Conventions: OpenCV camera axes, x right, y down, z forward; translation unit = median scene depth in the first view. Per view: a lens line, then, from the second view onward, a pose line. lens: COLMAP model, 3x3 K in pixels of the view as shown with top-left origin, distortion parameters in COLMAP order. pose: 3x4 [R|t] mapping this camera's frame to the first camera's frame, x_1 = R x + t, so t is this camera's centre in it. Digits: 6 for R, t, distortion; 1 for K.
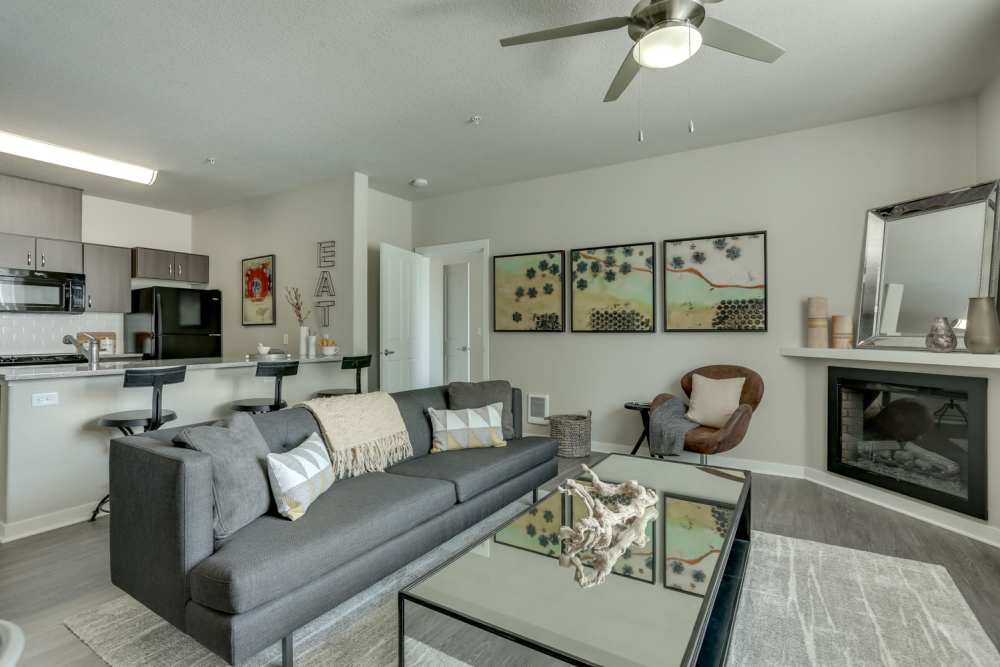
lens RADIAL K [[474.9, 0, 495.9], [0, 474.9, 334.6], [0, 0, 1]] dist [-0.004925, 0.001574]
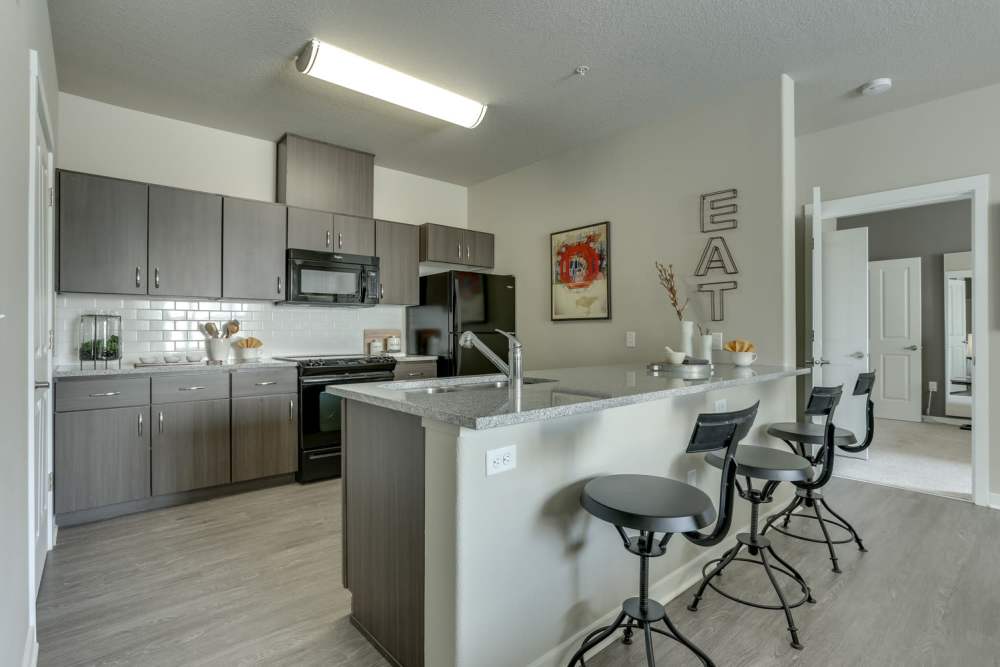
lens RADIAL K [[474.9, 0, 502.8], [0, 474.9, 330.4], [0, 0, 1]] dist [-0.004925, 0.001574]
pose [[0.963065, 0.002798, -0.269255, -0.421639], [-0.003194, 0.999994, -0.001034, -0.002444], [0.269251, 0.001856, 0.963068, 0.260618]]
